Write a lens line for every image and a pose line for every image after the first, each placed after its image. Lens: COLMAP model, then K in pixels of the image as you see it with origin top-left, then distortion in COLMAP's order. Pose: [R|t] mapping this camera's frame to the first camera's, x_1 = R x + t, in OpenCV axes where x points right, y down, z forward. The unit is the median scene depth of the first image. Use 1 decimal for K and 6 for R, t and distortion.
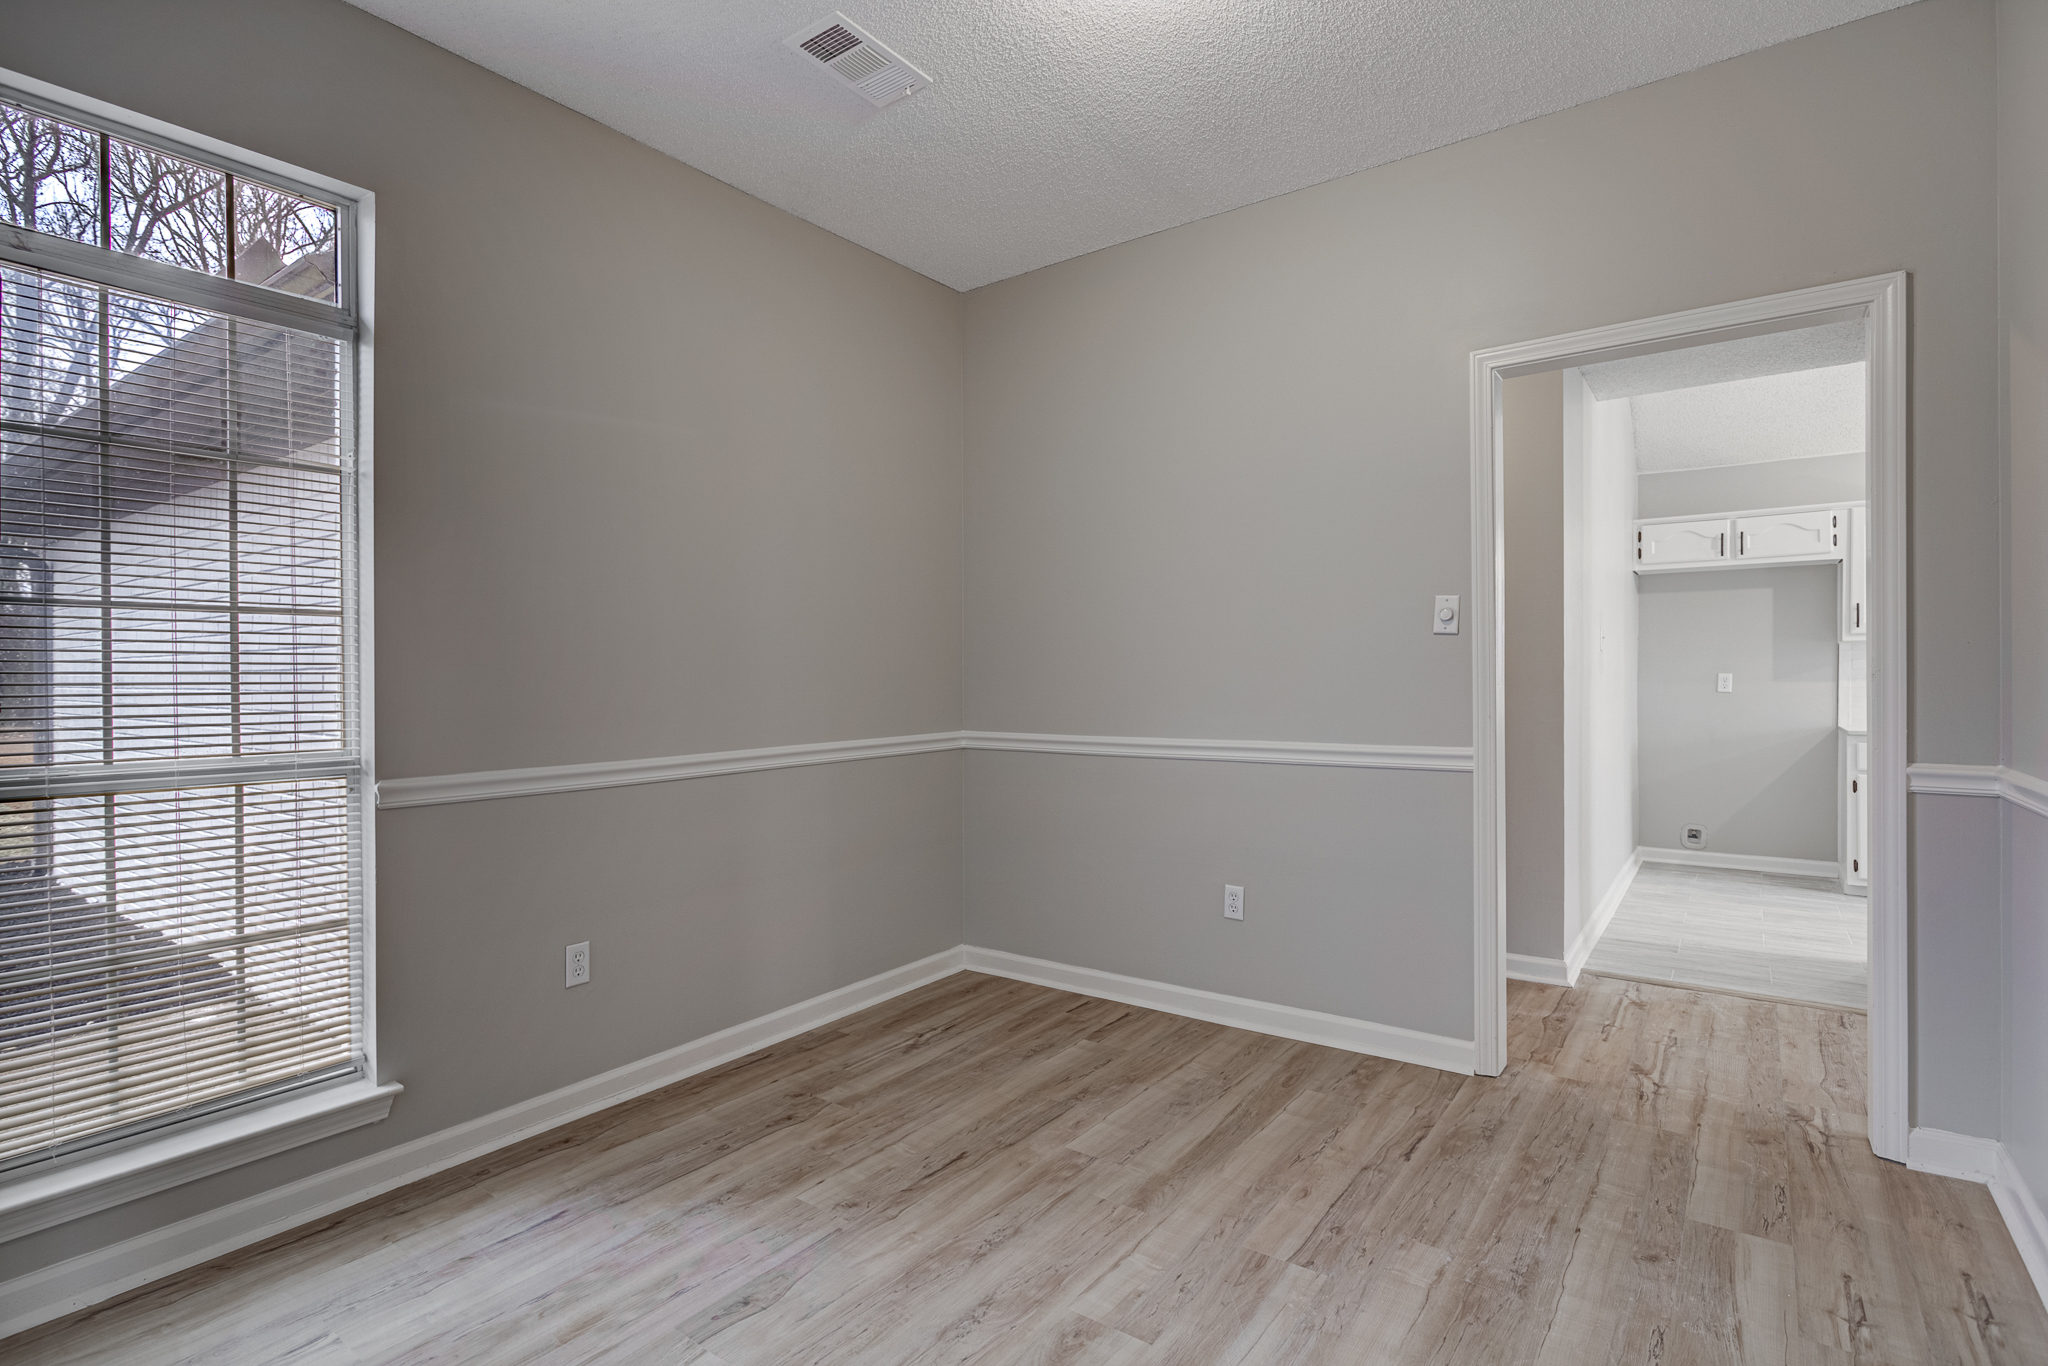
lens RADIAL K [[992.2, 0, 979.6], [0, 992.2, 696.0], [0, 0, 1]] dist [0.003502, -0.000196]
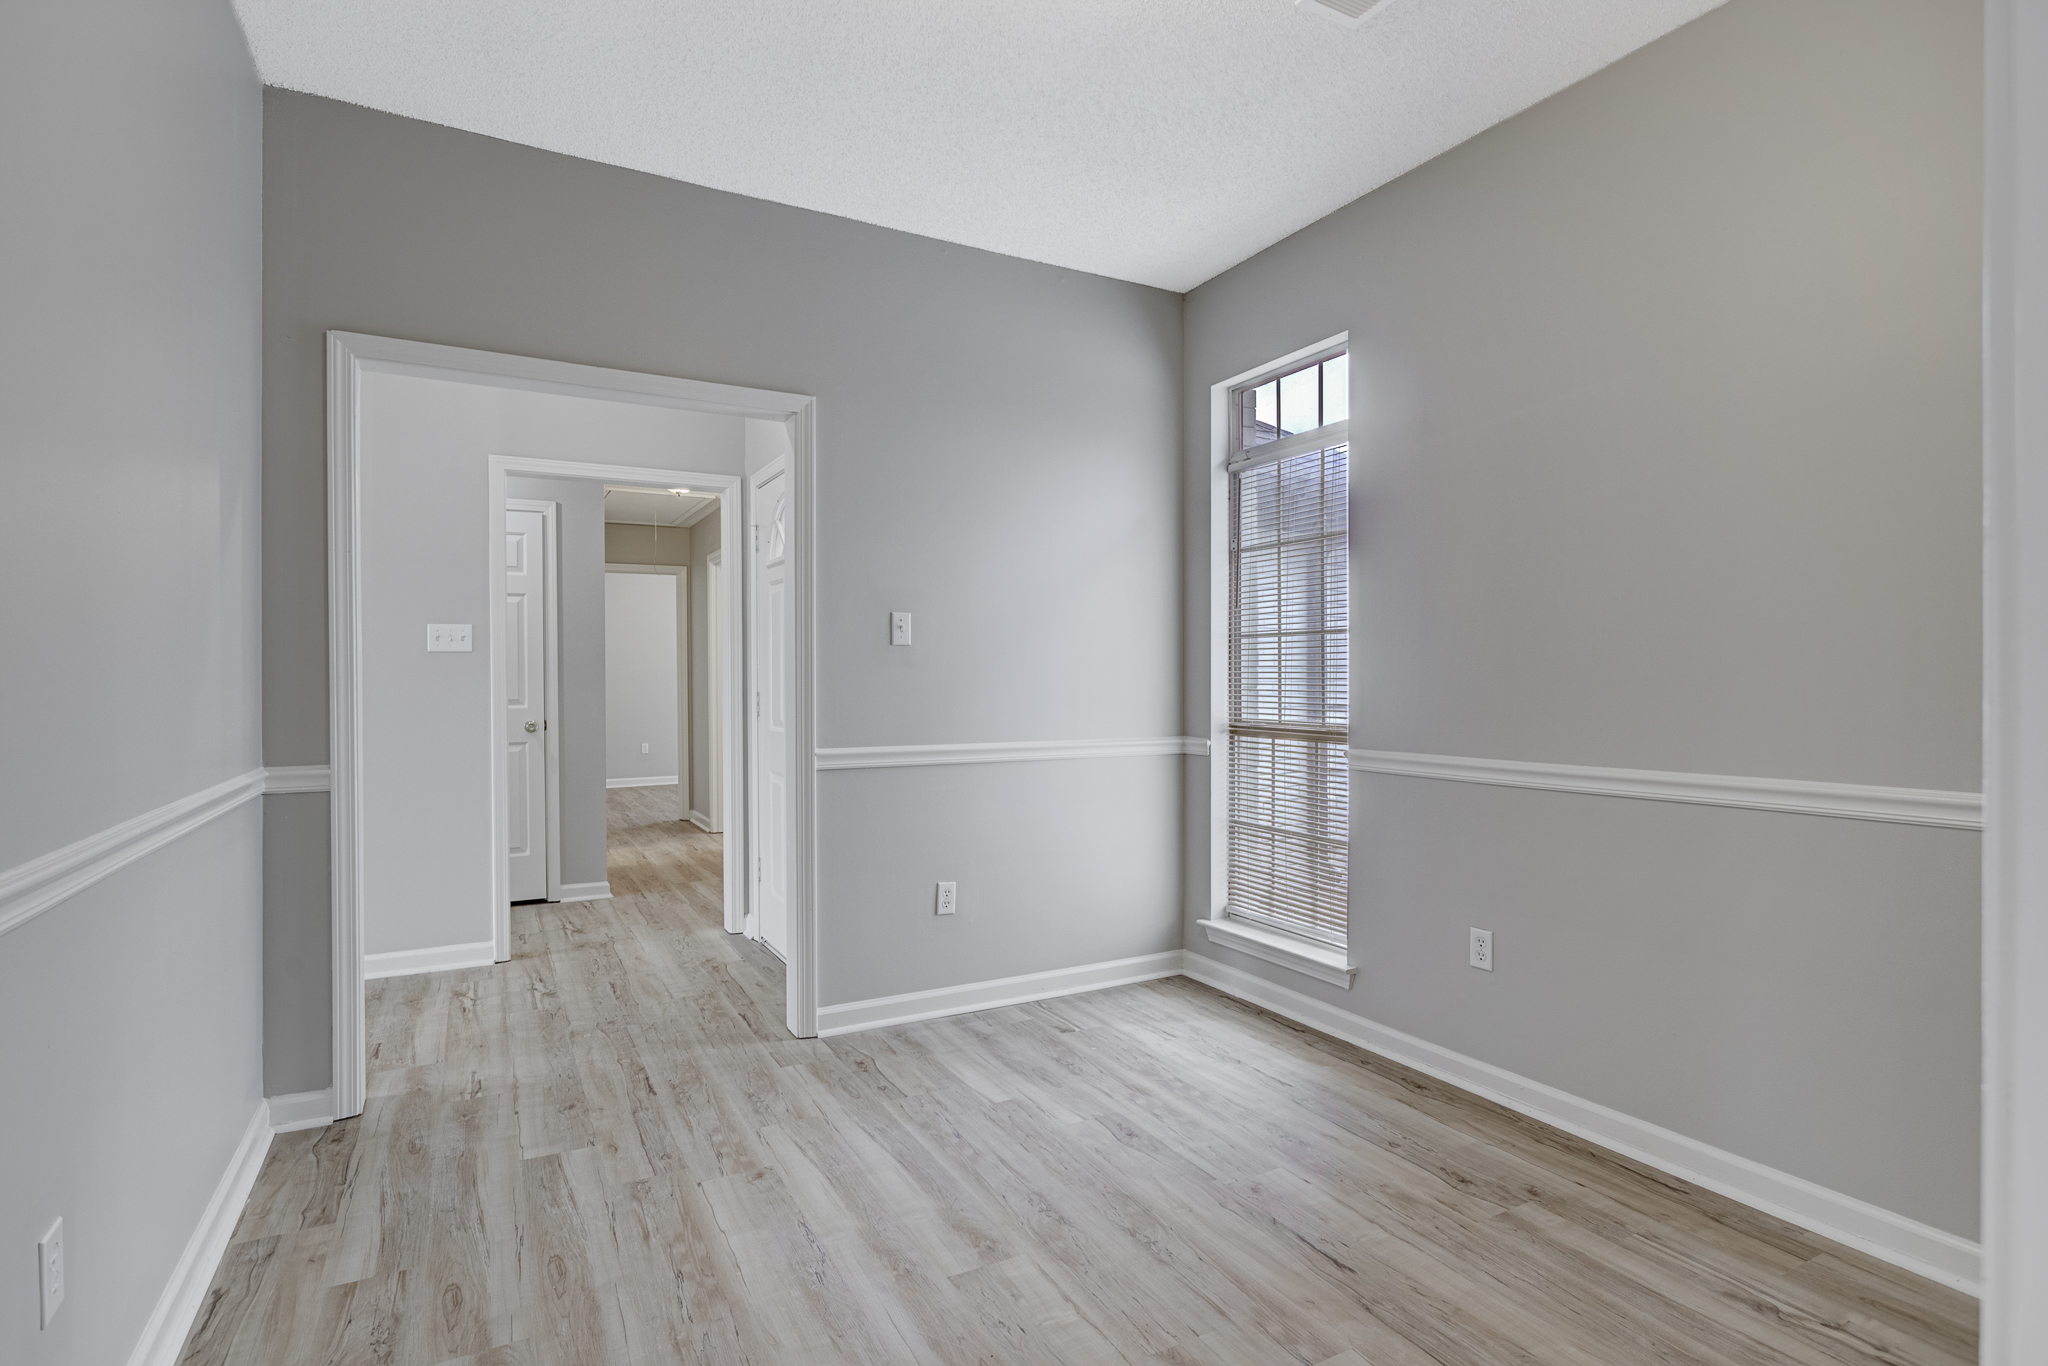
lens RADIAL K [[992.2, 0, 1020.2], [0, 992.2, 676.2], [0, 0, 1]] dist [0.003502, -0.000196]
pose [[-0.392310, 0.008144, -0.919797, 0.887696], [-0.006361, 0.999913, 0.011566, -0.029641], [0.919811, 0.010389, -0.392224, 1.145778]]
